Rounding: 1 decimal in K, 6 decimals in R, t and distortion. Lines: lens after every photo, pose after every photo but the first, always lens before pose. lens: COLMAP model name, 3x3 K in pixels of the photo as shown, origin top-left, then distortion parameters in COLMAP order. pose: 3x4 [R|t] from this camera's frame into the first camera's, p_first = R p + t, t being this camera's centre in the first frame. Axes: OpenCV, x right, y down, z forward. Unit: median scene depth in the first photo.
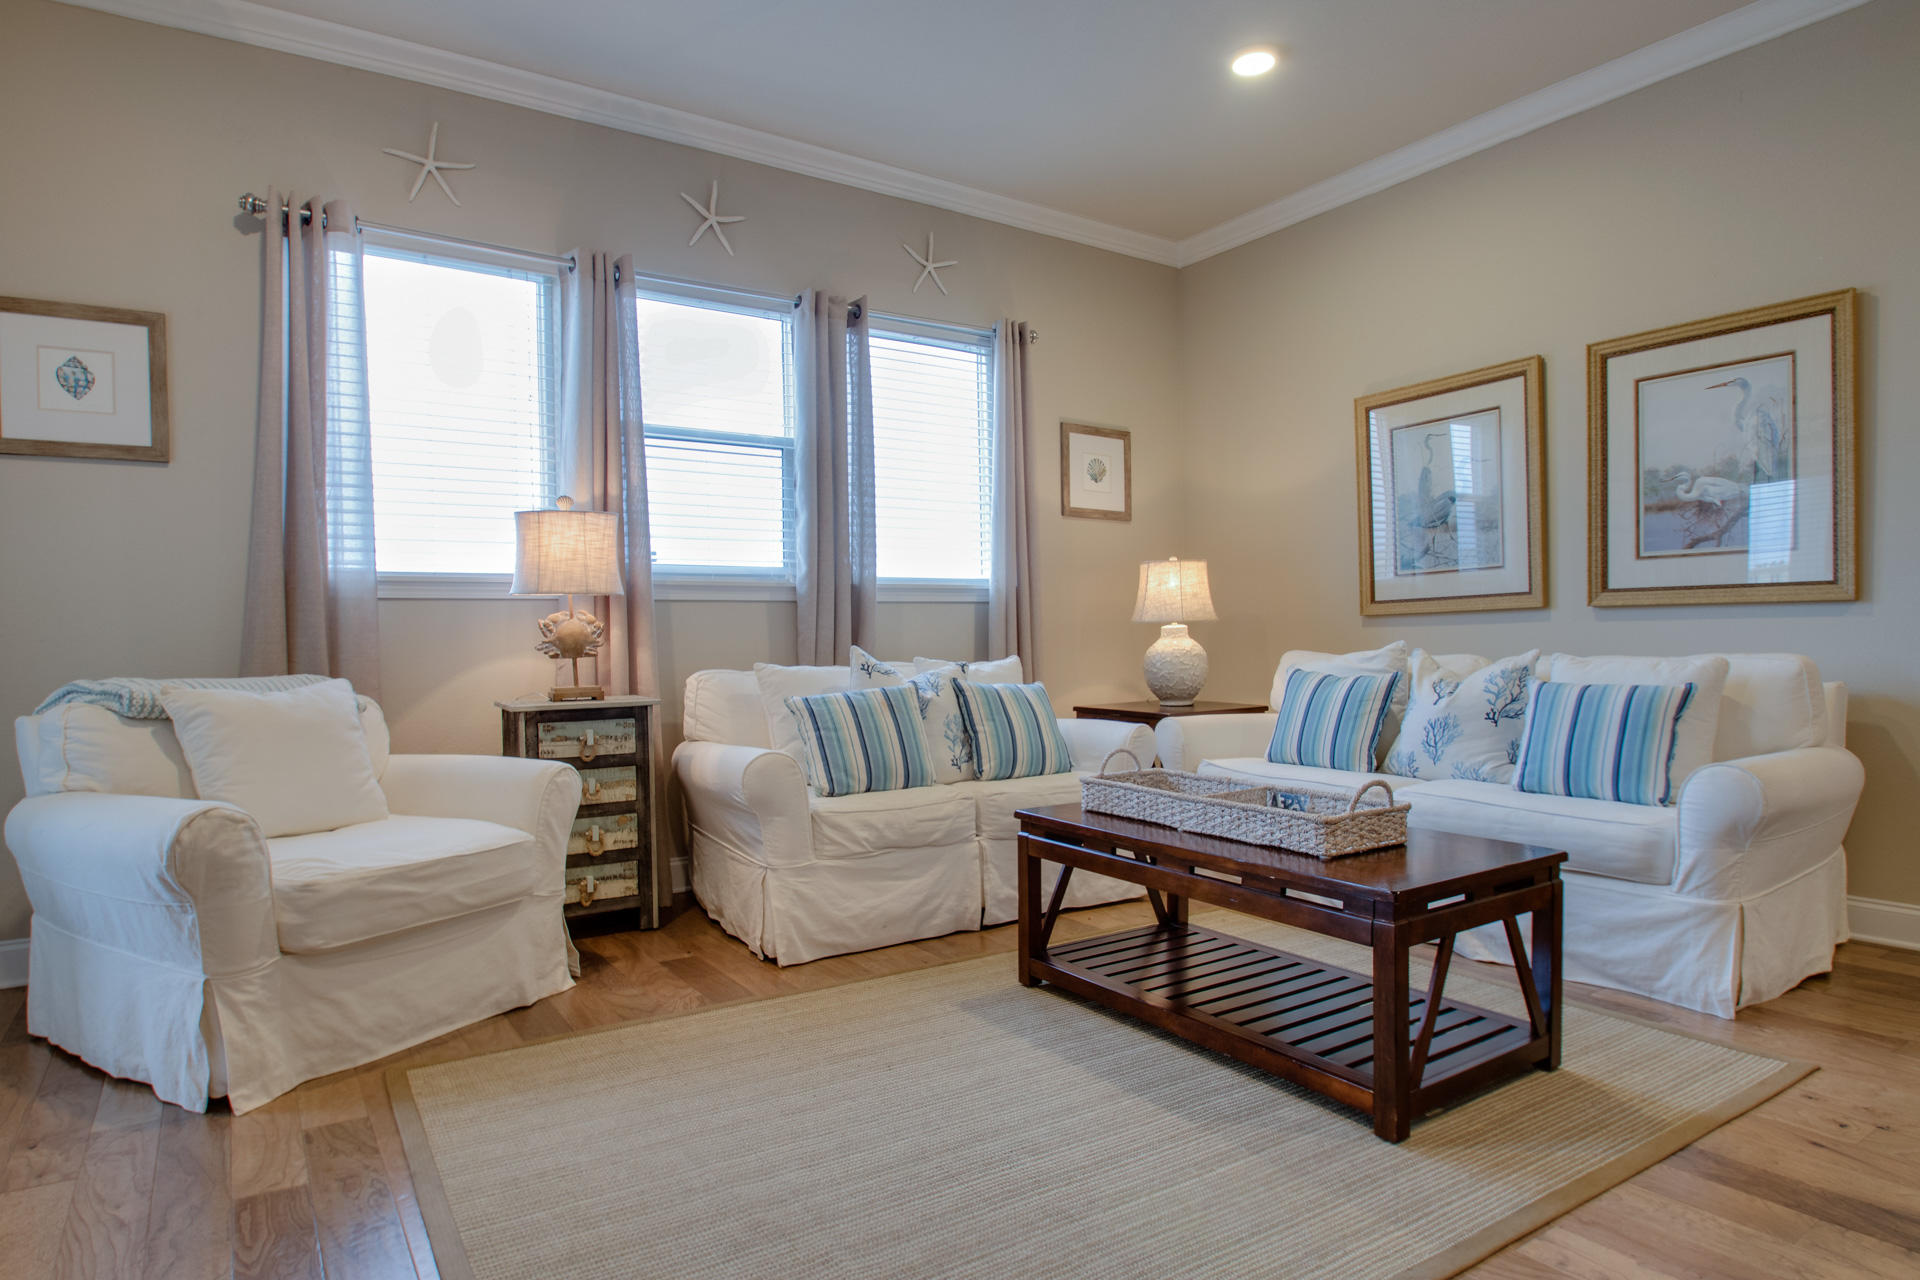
lens RADIAL K [[1090.8, 0, 943.5], [0, 1090.8, 661.4], [0, 0, 1]] dist [-0.011725, -0.010556]
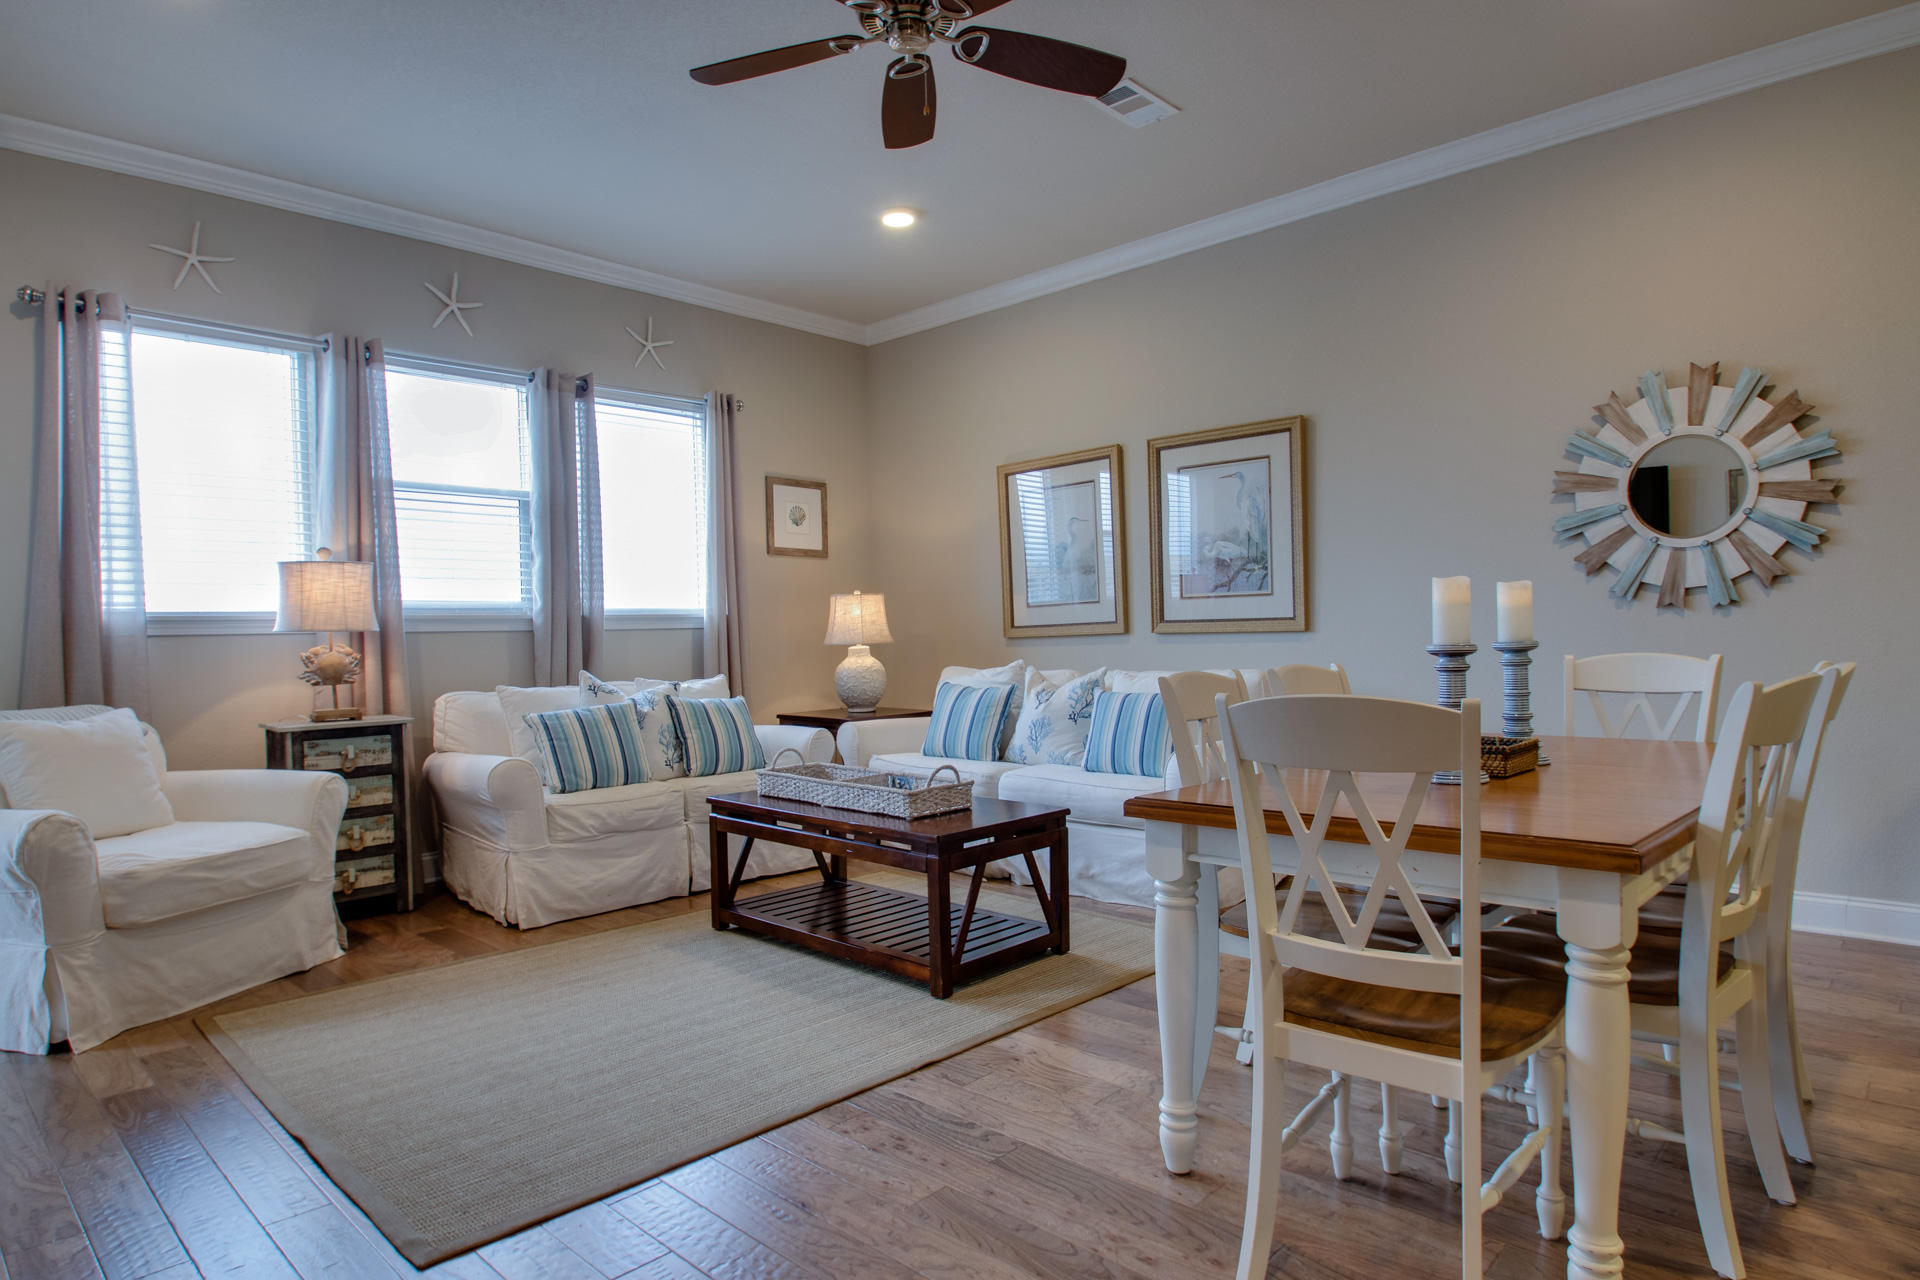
lens RADIAL K [[1092.1, 0, 939.8], [0, 1092.1, 657.6], [0, 0, 1]] dist [-0.008405, -0.012393]
pose [[0.976346, -0.011621, 0.215902, 0.047804], [0.012663, 0.999914, -0.003440, -0.020497], [-0.215843, 0.006092, 0.976409, -0.294492]]
